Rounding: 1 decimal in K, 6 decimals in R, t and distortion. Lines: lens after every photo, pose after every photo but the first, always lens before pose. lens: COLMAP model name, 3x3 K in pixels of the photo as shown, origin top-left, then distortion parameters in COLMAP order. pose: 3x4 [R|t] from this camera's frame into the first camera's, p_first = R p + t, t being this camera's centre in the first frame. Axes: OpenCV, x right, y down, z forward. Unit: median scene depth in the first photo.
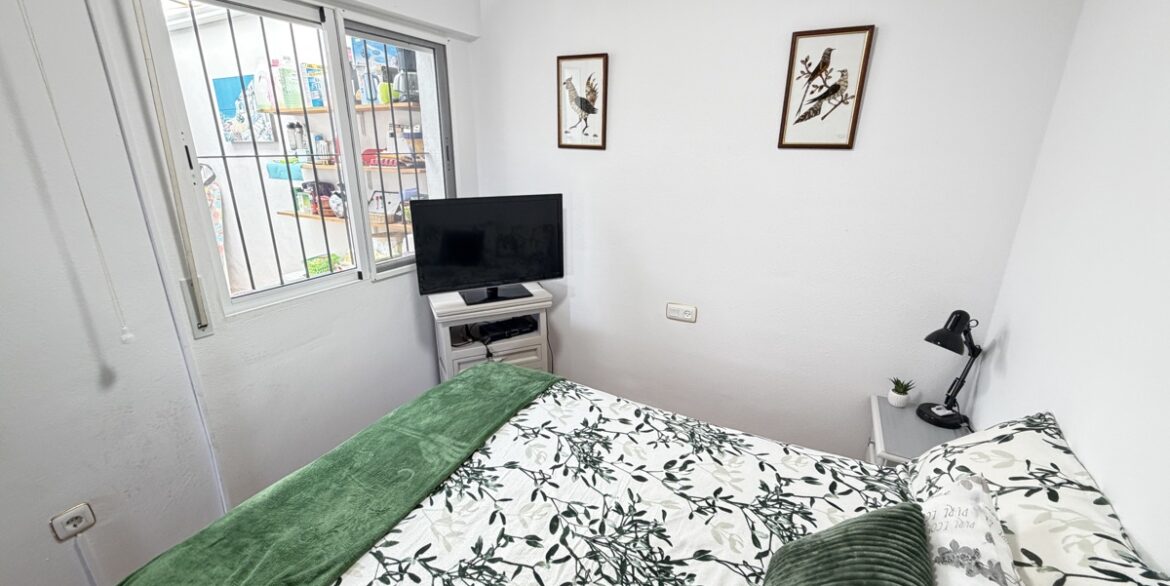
lens RADIAL K [[466.3, 0, 583.0], [0, 466.3, 295.4], [0, 0, 1]] dist [0.000713, -0.000194]
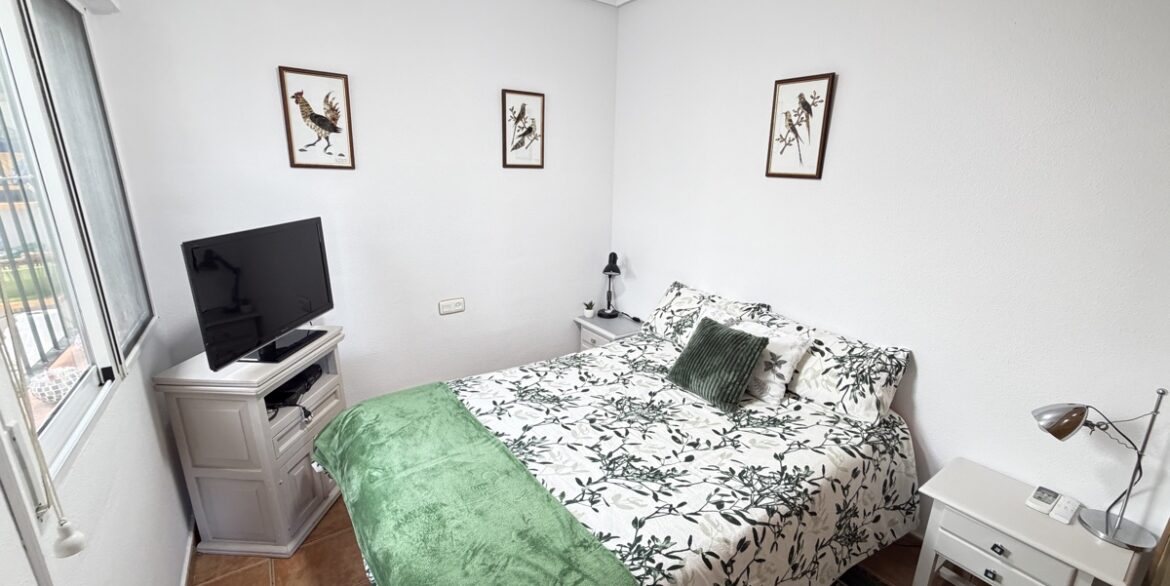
lens RADIAL K [[466.3, 0, 583.0], [0, 466.3, 295.4], [0, 0, 1]] dist [0.000713, -0.000194]
pose [[0.456682, -0.237704, 0.857286, -0.821363], [0.265810, 0.956082, 0.123499, -0.060105], [-0.848992, 0.171475, 0.499810, 0.167382]]
